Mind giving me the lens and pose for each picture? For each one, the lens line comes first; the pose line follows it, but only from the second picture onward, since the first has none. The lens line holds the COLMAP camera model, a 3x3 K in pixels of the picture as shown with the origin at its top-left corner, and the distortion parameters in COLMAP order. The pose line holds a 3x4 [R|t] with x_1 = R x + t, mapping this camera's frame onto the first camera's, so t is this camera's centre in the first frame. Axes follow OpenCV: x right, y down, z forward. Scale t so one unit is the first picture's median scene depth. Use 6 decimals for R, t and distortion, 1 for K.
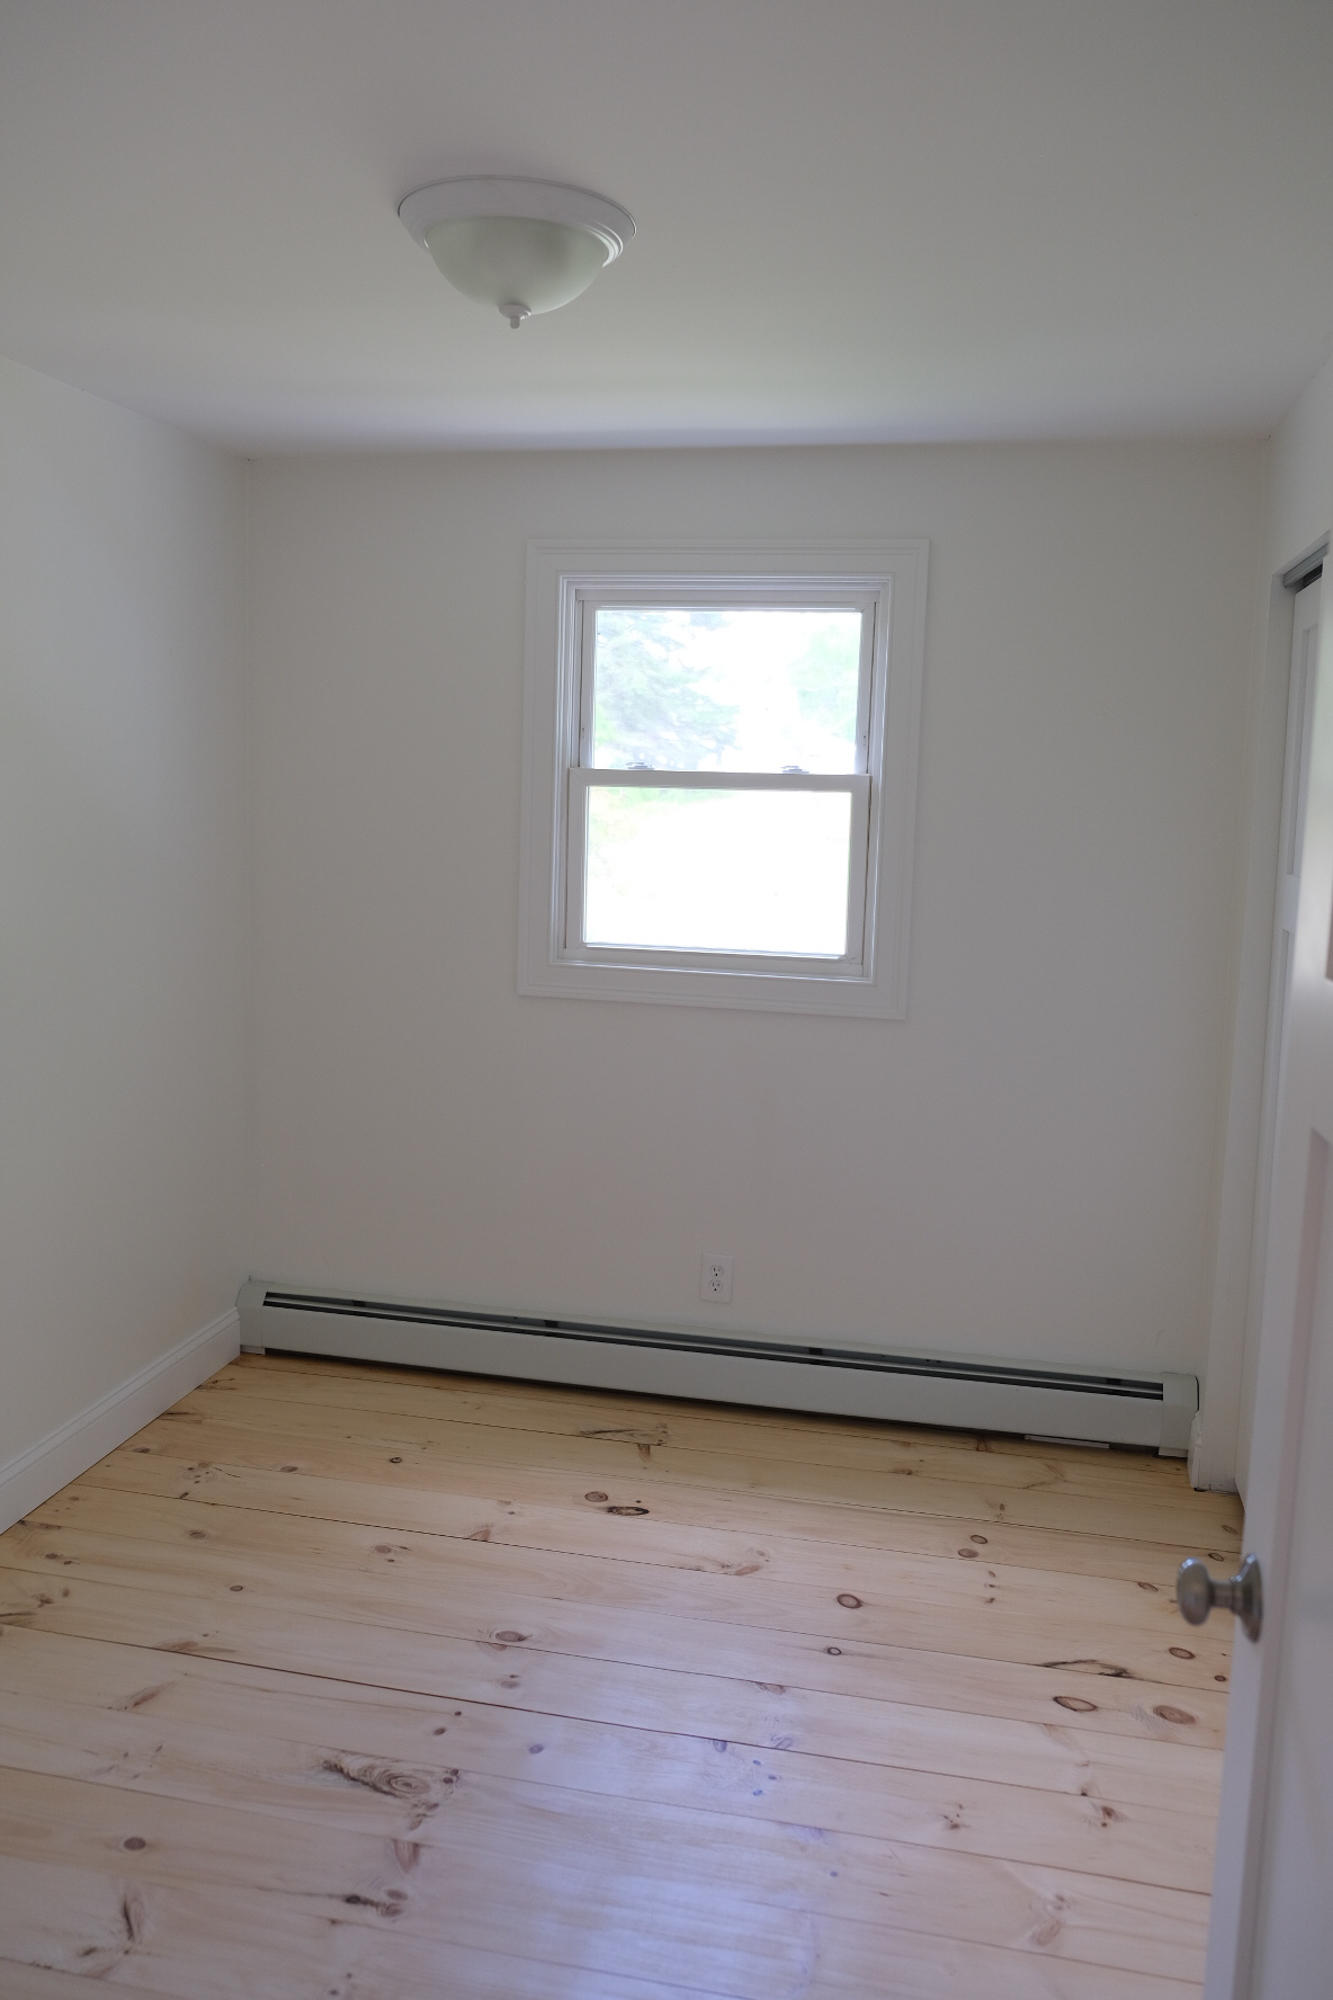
lens RADIAL K [[1574.2, 0, 663.2], [0, 1574.2, 997.7], [0, 0, 1]] dist [-0.023720, 0.025471]
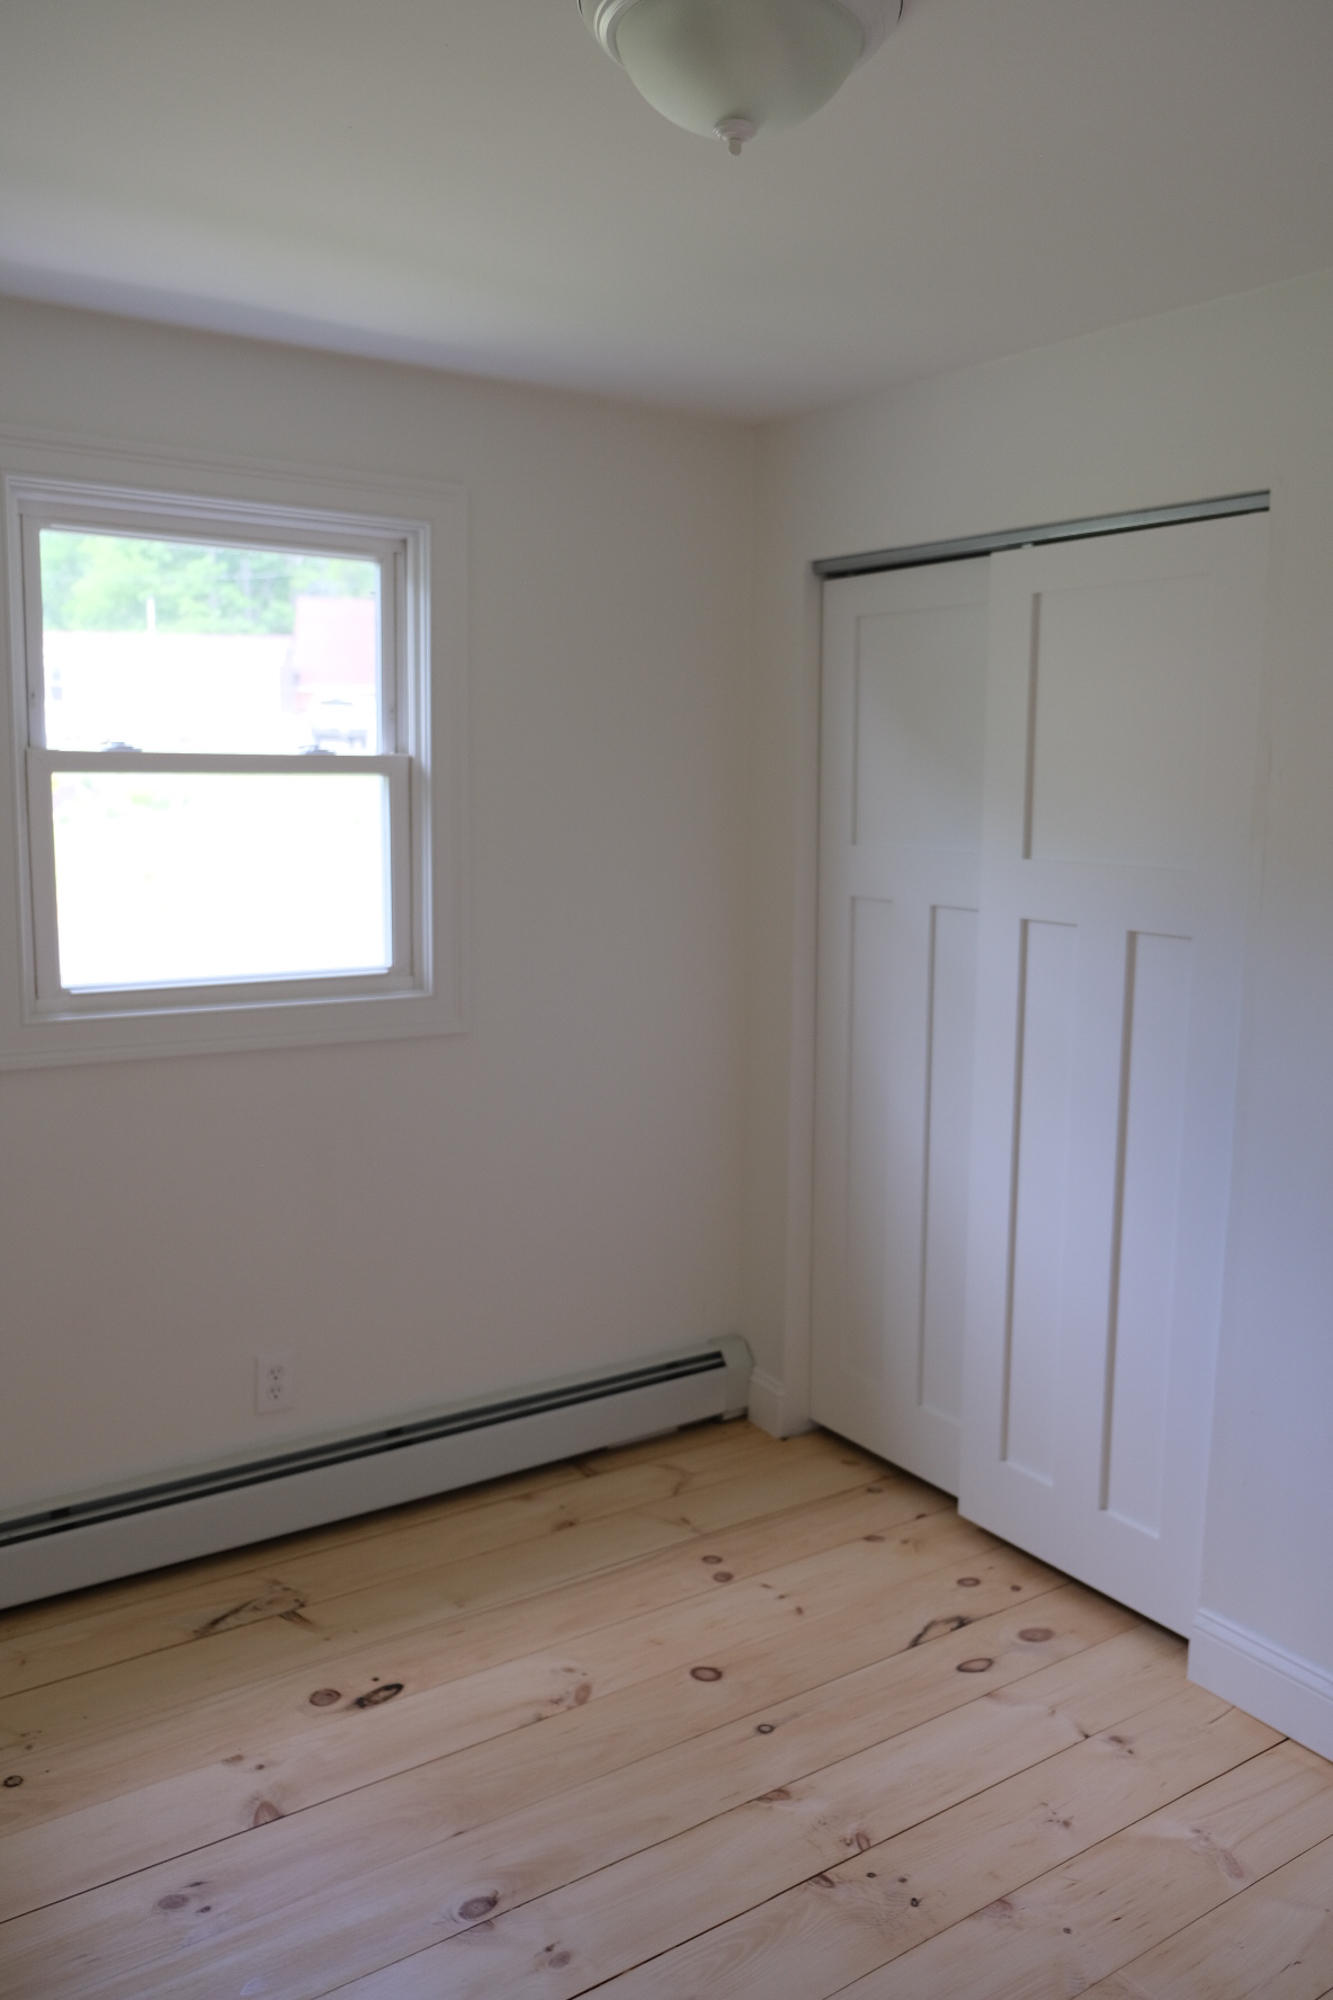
lens RADIAL K [[1574.2, 0, 663.0], [0, 1574.2, 997.5], [0, 0, 1]] dist [-0.023720, 0.025471]
pose [[0.678911, -0.121041, 0.724174, -0.411609], [0.105252, 0.992175, 0.067163, -0.053254], [-0.726637, 0.030623, 0.686339, 0.313961]]
